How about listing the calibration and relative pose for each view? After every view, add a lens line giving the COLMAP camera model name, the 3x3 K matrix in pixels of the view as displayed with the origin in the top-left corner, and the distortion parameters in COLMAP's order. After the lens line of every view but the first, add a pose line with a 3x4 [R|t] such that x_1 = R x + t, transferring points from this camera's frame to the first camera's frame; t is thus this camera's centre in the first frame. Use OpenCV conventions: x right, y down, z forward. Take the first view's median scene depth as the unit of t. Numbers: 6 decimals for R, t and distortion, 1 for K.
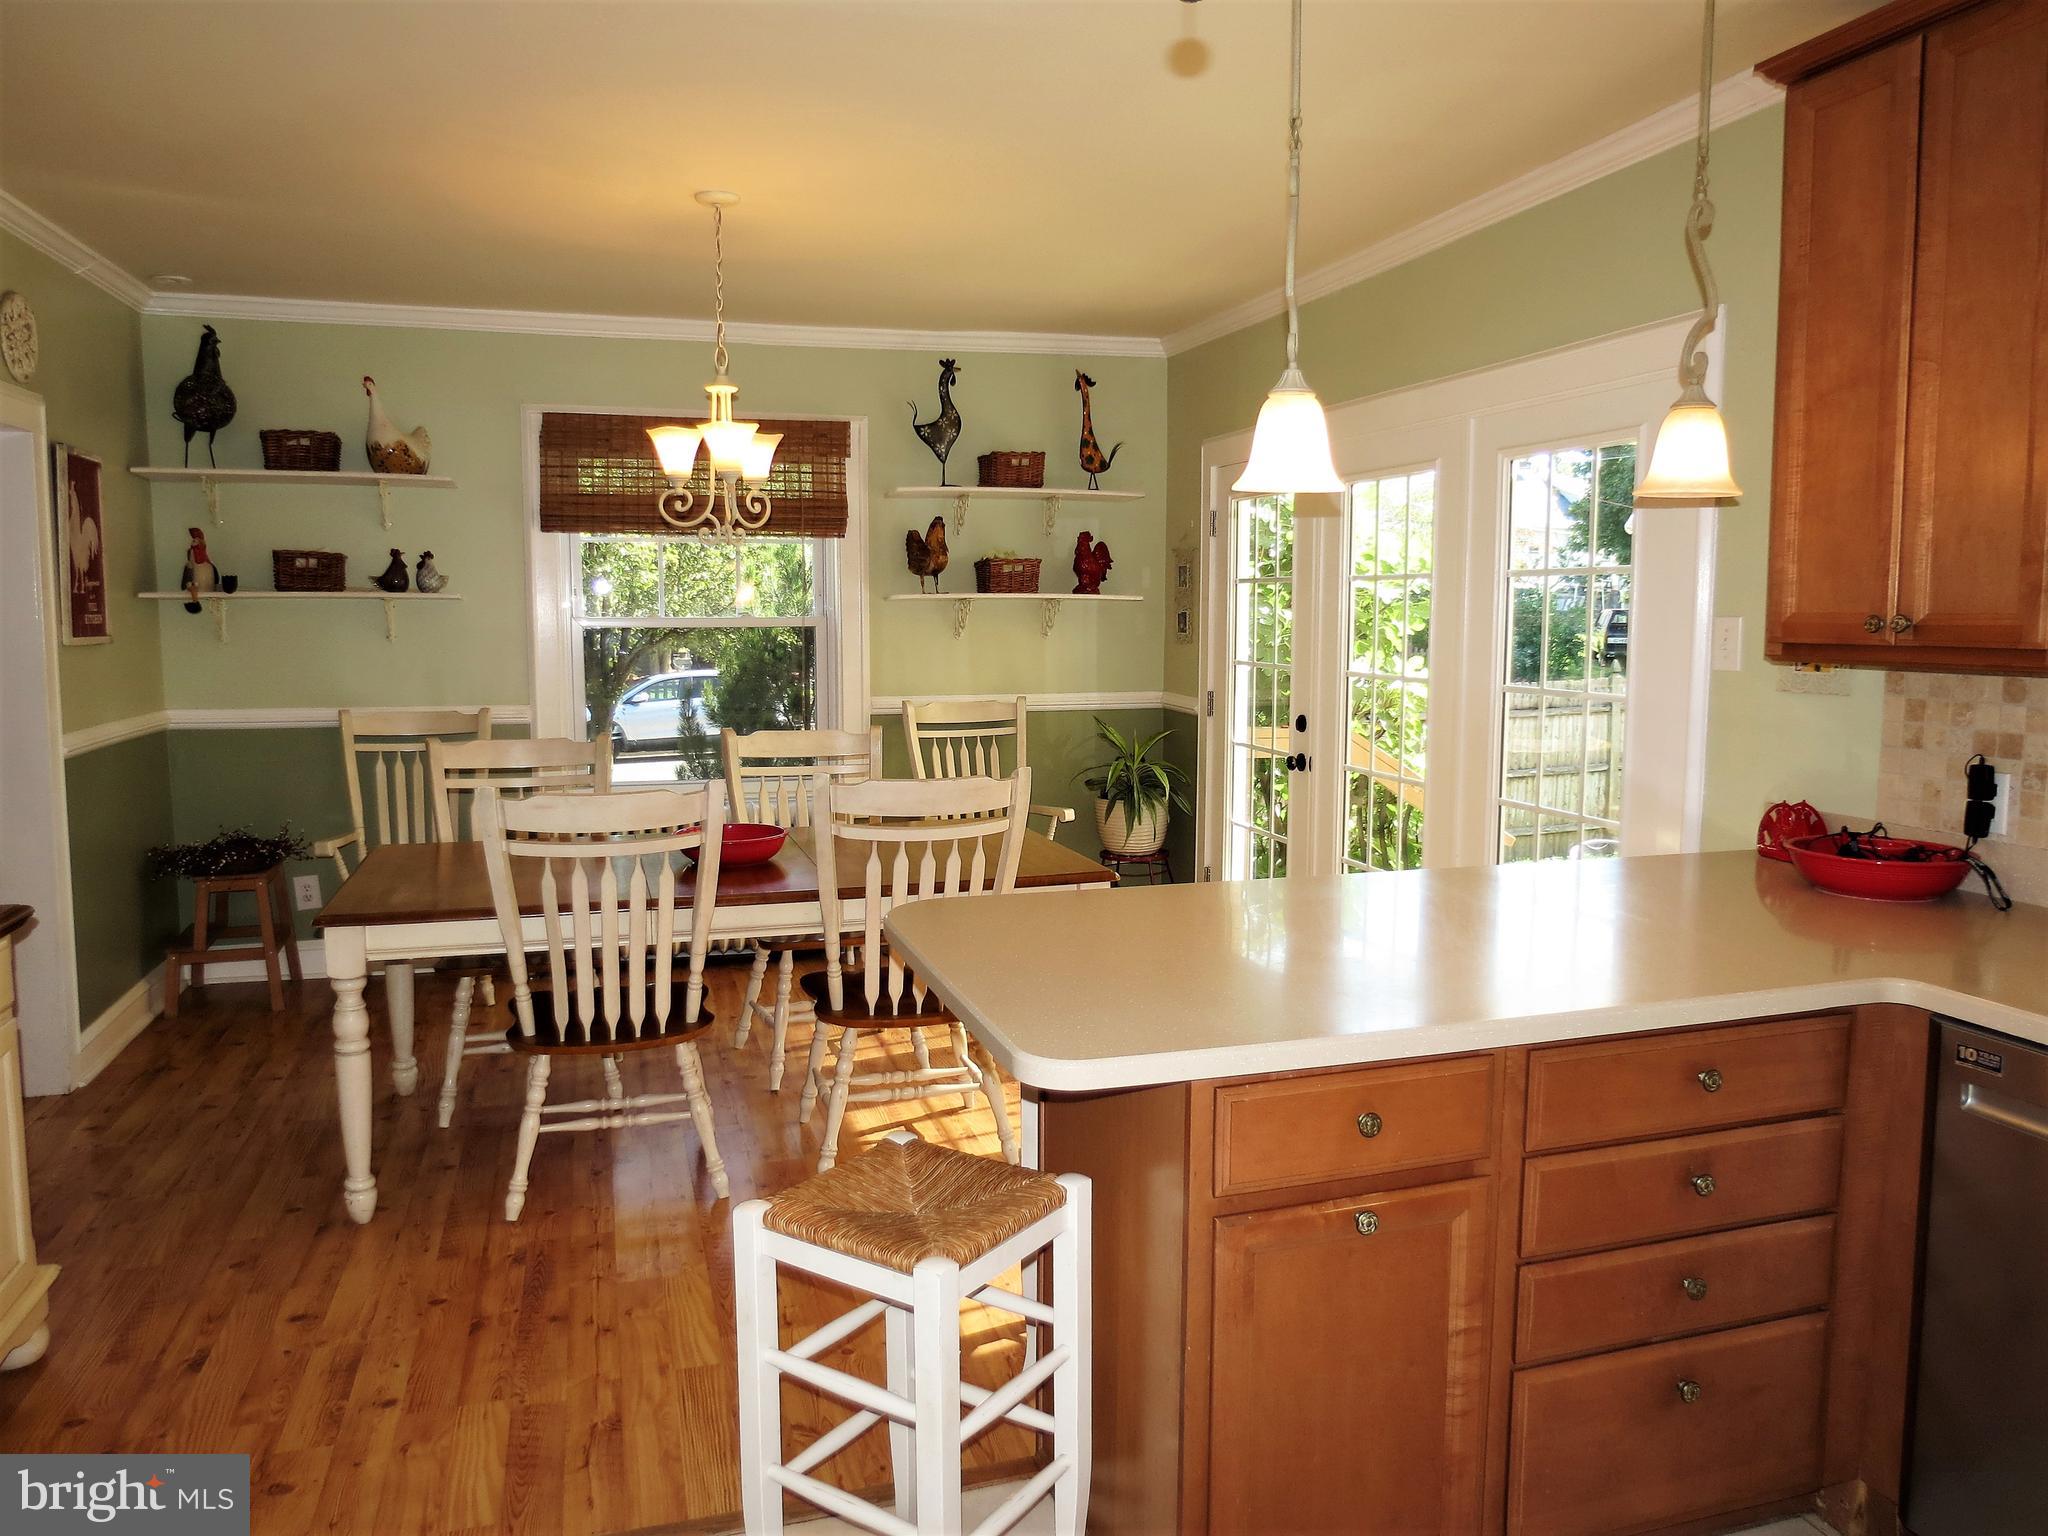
lens RADIAL K [[1456.3, 0, 1043.2], [0, 1456.3, 775.2], [0, 0, 1]] dist [-0.034512, 0.010708]
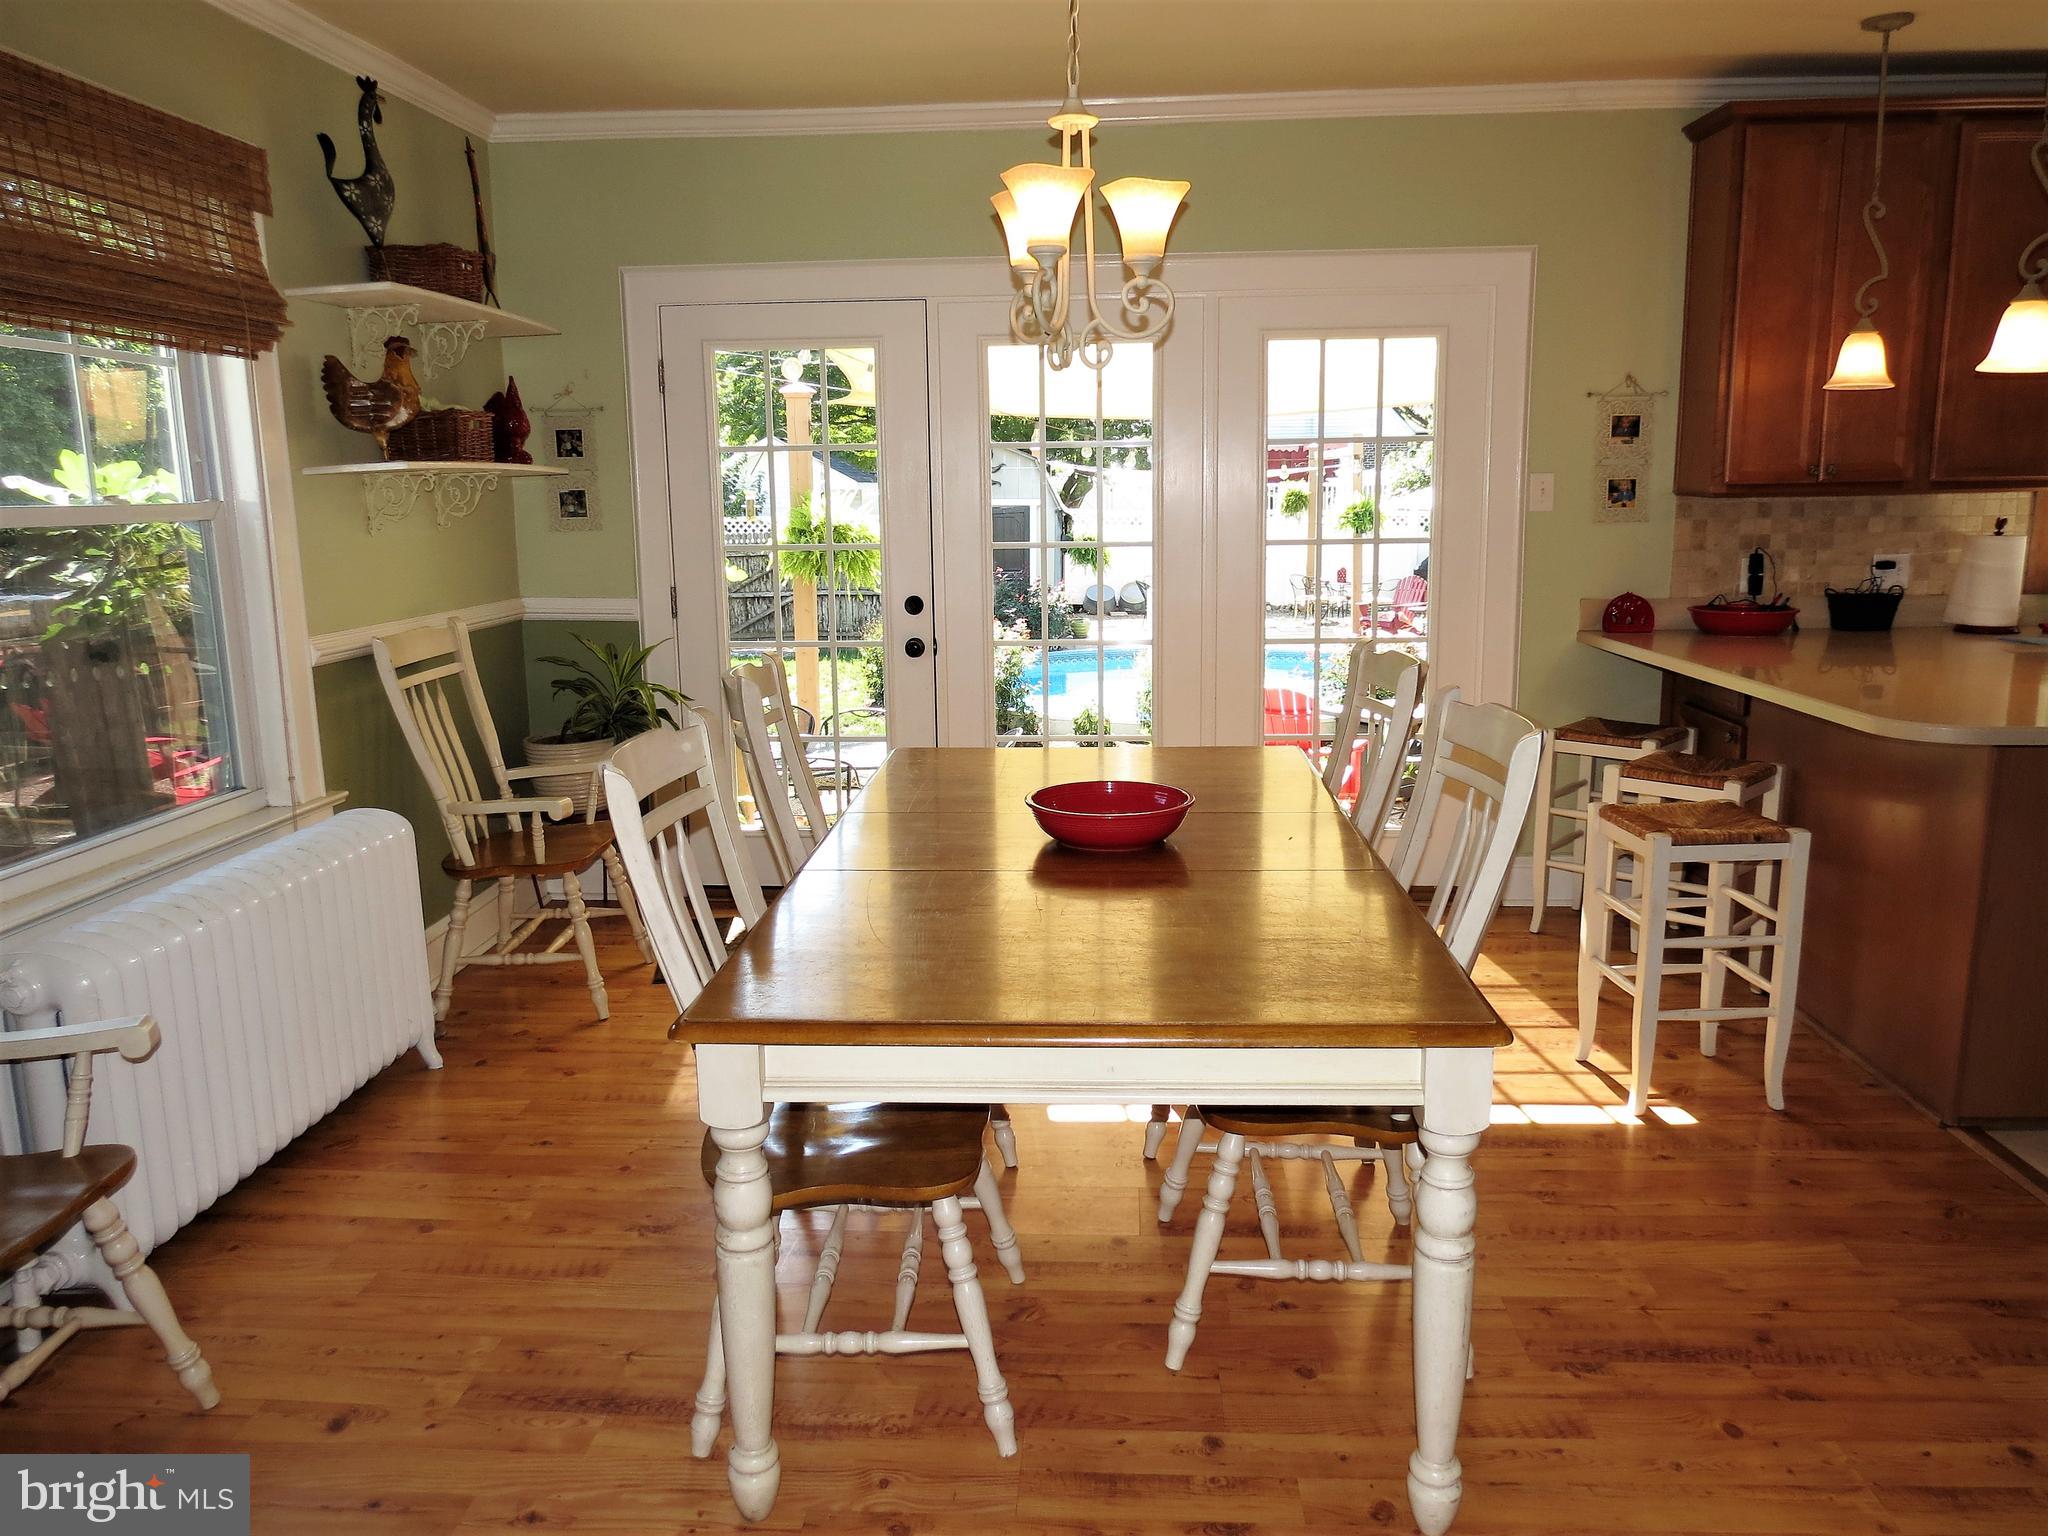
lens RADIAL K [[1456.3, 0, 1040.3], [0, 1456.3, 756.2], [0, 0, 1]] dist [-0.034512, 0.010708]
pose [[0.350704, -0.174293, 0.920124, -0.858130], [0.123334, 0.982566, 0.139112, -0.077152], [-0.928329, 0.064696, 0.366087, 0.779796]]
